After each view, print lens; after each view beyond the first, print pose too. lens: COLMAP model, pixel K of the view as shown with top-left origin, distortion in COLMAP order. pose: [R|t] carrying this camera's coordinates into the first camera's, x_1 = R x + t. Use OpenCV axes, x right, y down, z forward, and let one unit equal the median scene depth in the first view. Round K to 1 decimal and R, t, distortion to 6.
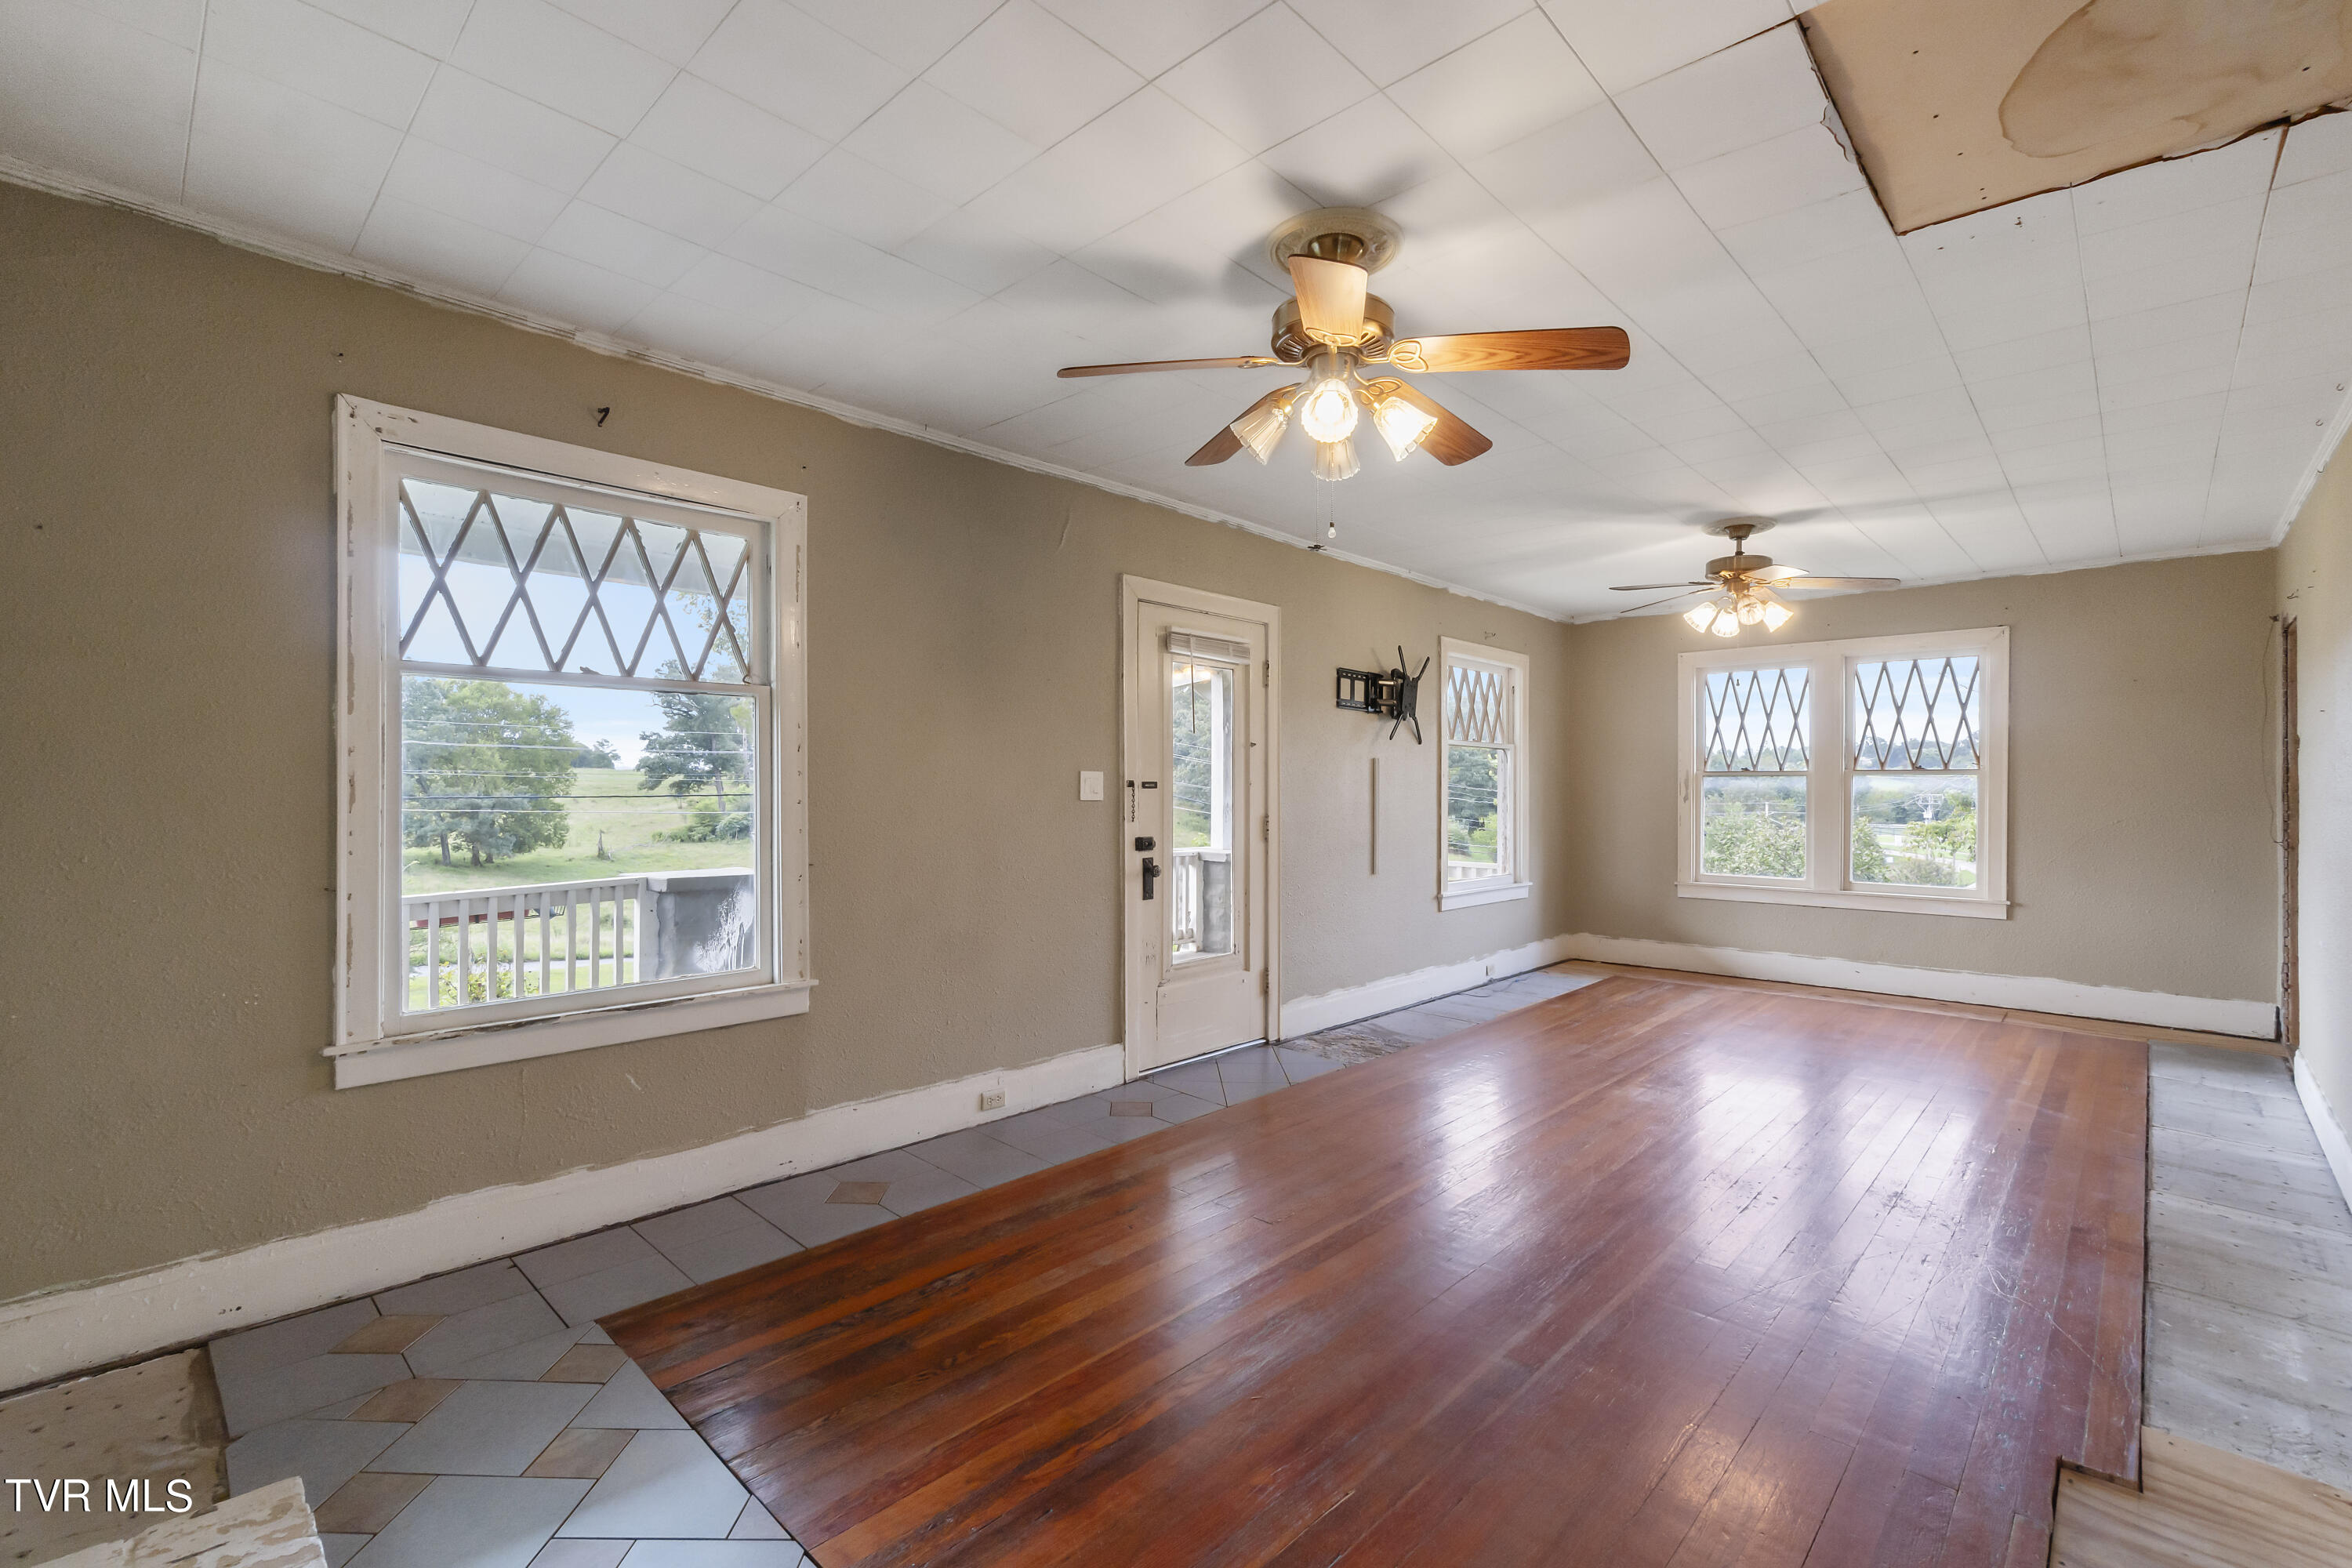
lens RADIAL K [[1023.4, 0, 1170.4], [0, 1023.4, 785.5], [0, 0, 1]] dist [-0.003456, 0.000721]
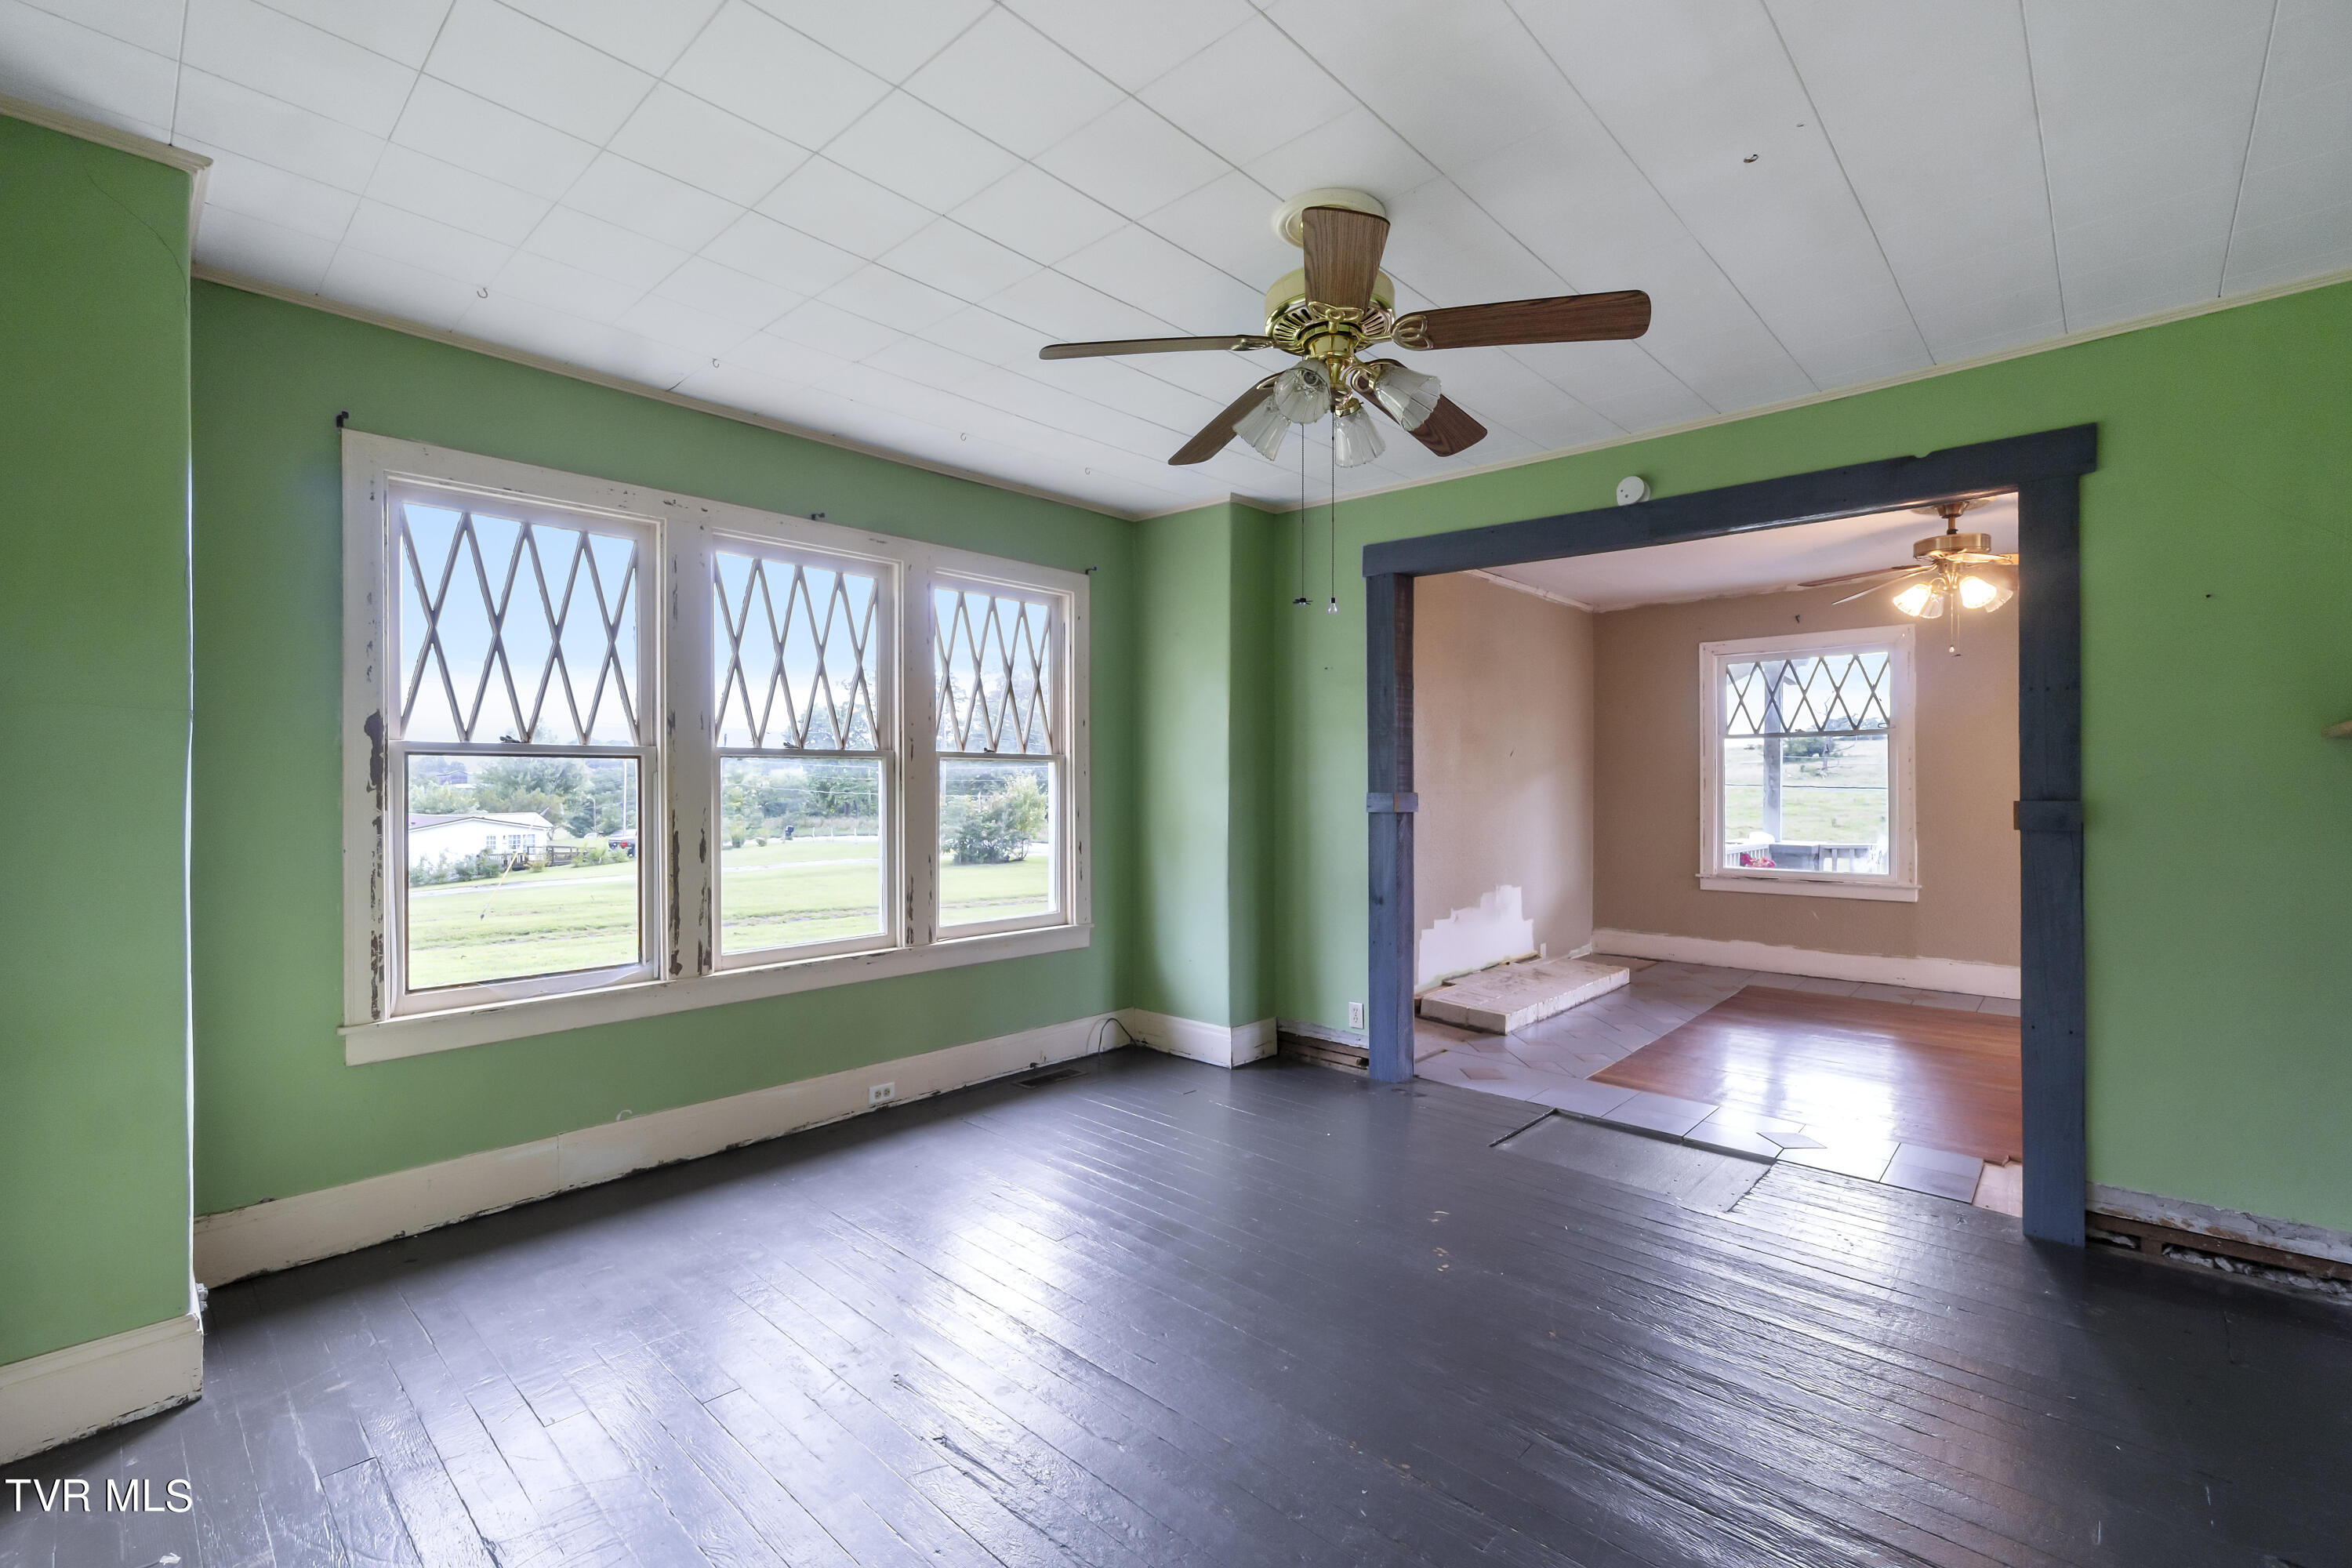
lens RADIAL K [[1023.4, 0, 1170.4], [0, 1023.4, 785.5], [0, 0, 1]] dist [-0.003456, 0.000721]
pose [[0.009447, -0.003857, -0.999948, 1.099354], [0.008486, 0.999957, -0.003777, 0.004058], [0.999919, -0.008450, 0.009480, -0.271245]]
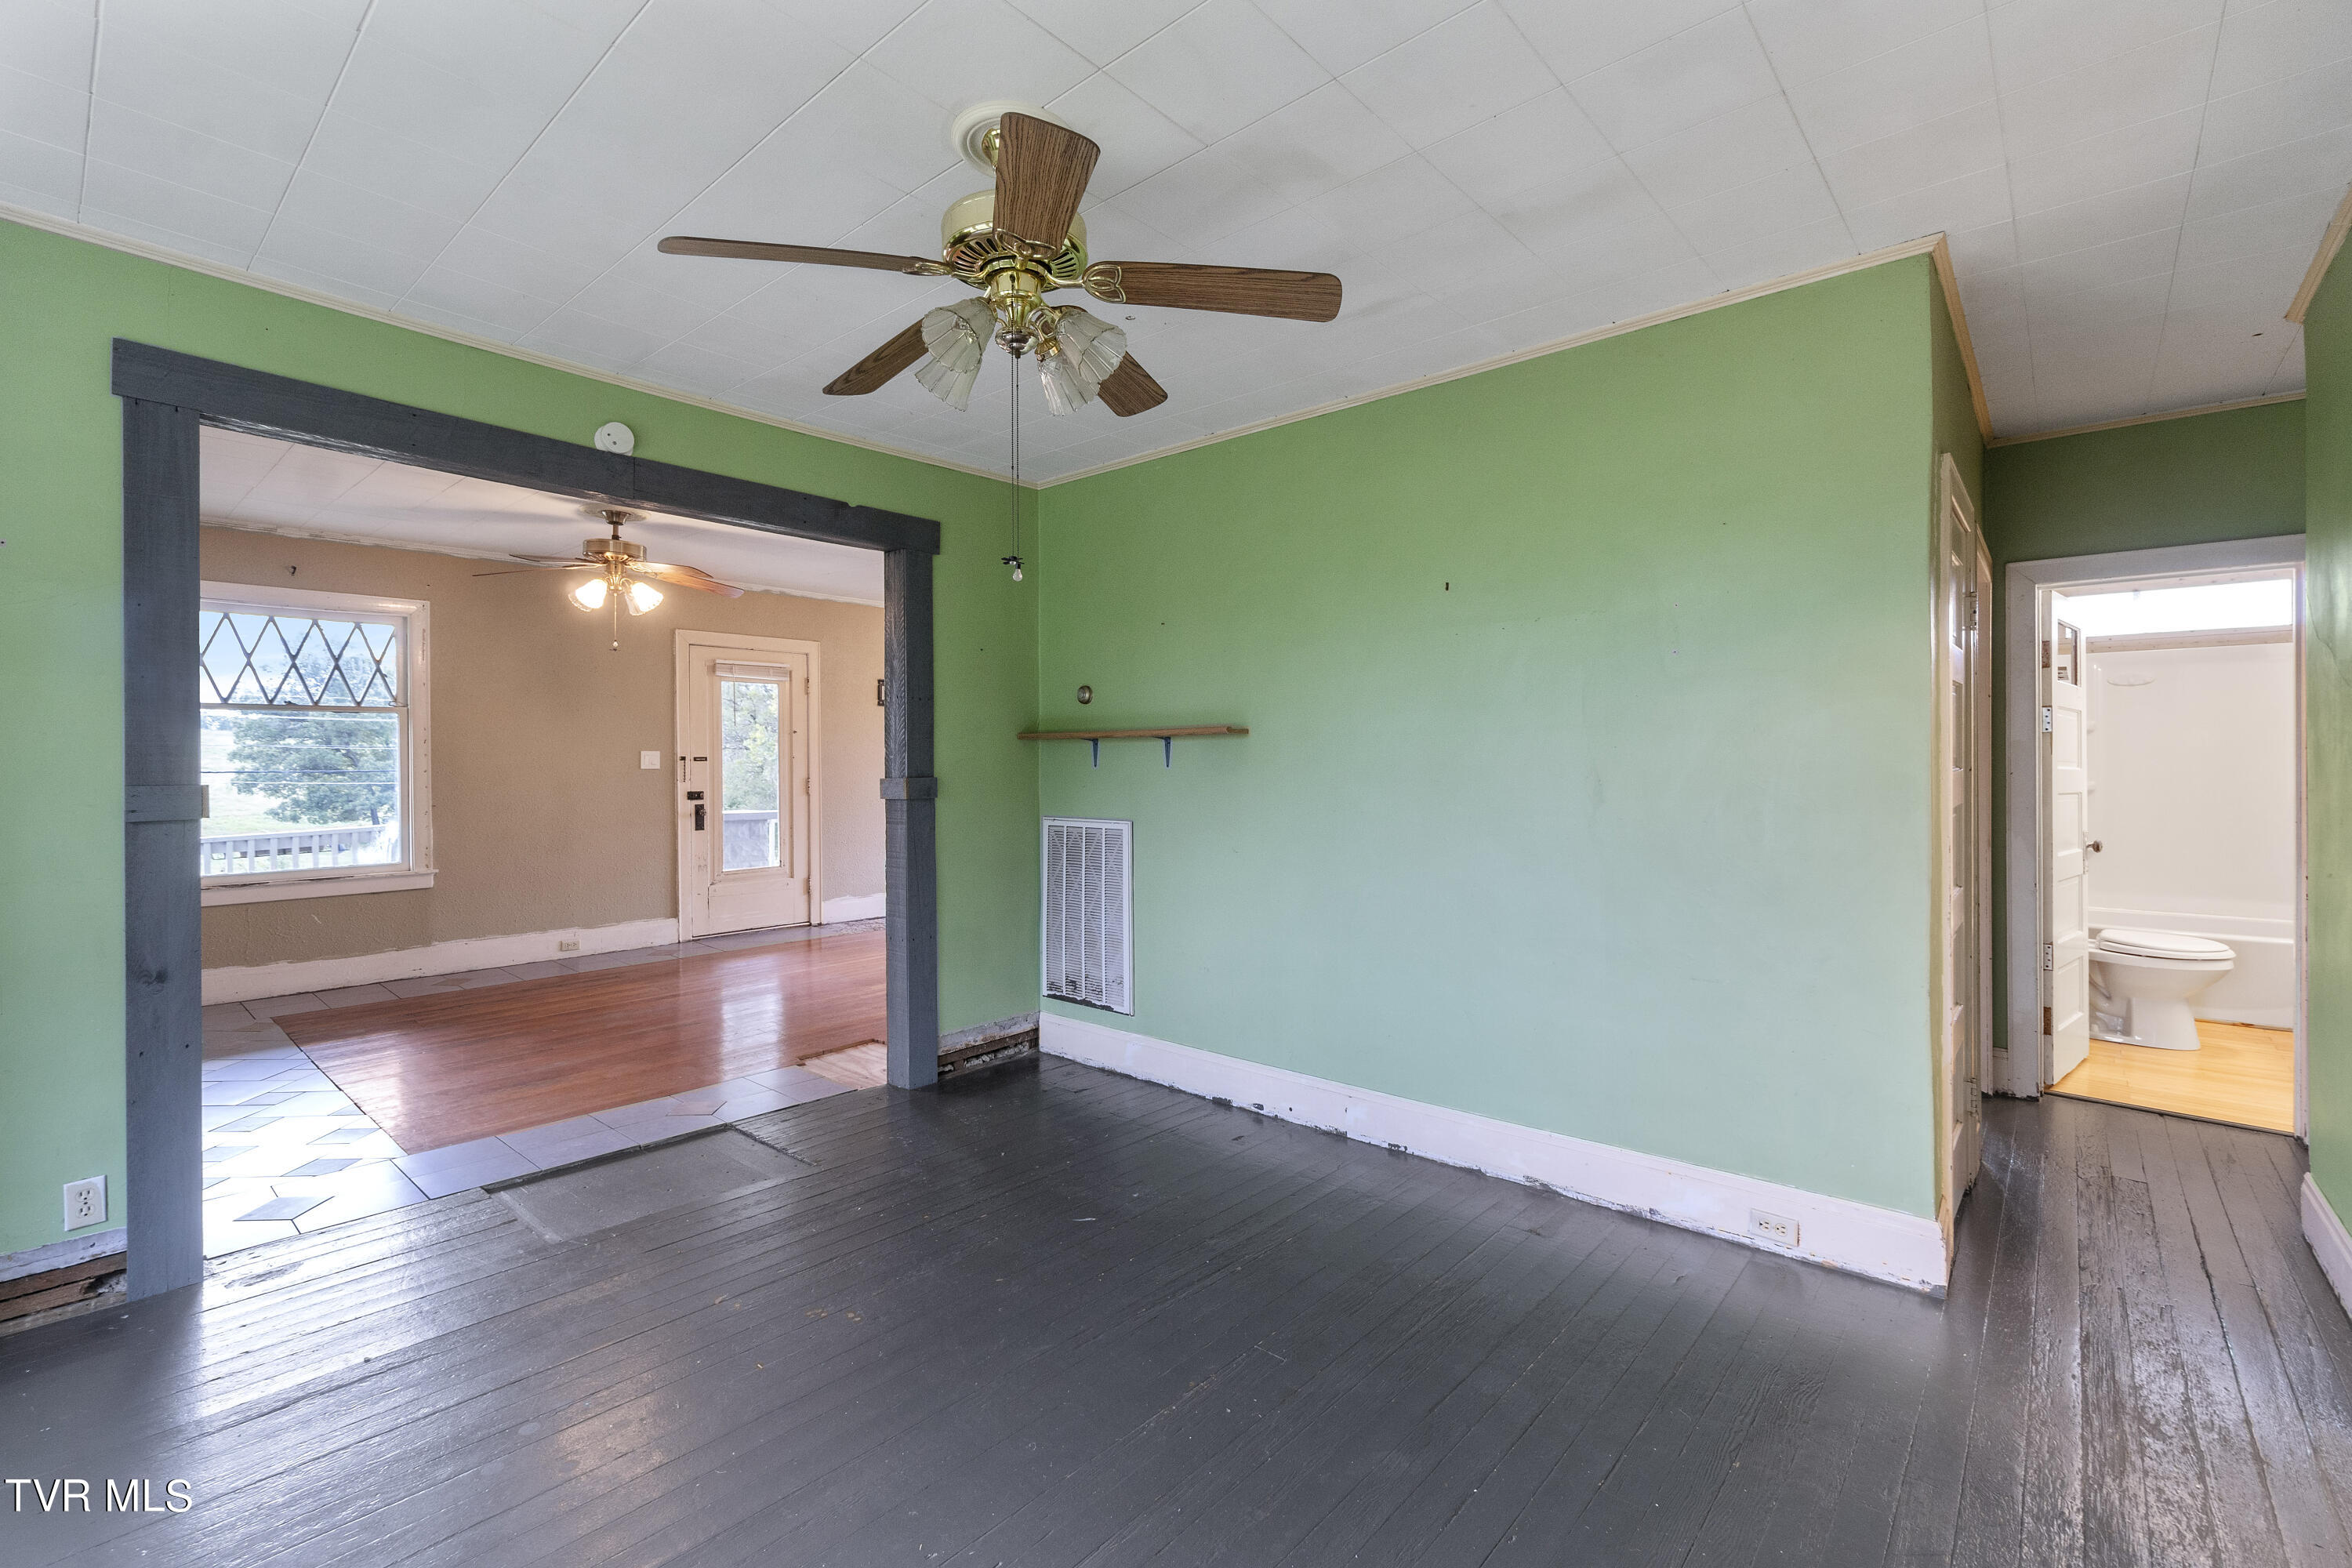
lens RADIAL K [[1024.8, 0, 1173.7], [0, 1024.8, 757.2], [0, 0, 1]] dist [-0.002991, 0.000072]
pose [[0.999129, -0.007871, 0.040986, 0.653303], [0.007702, 0.999961, 0.004278, -0.004587], [-0.041018, -0.003958, 0.999151, -0.636135]]
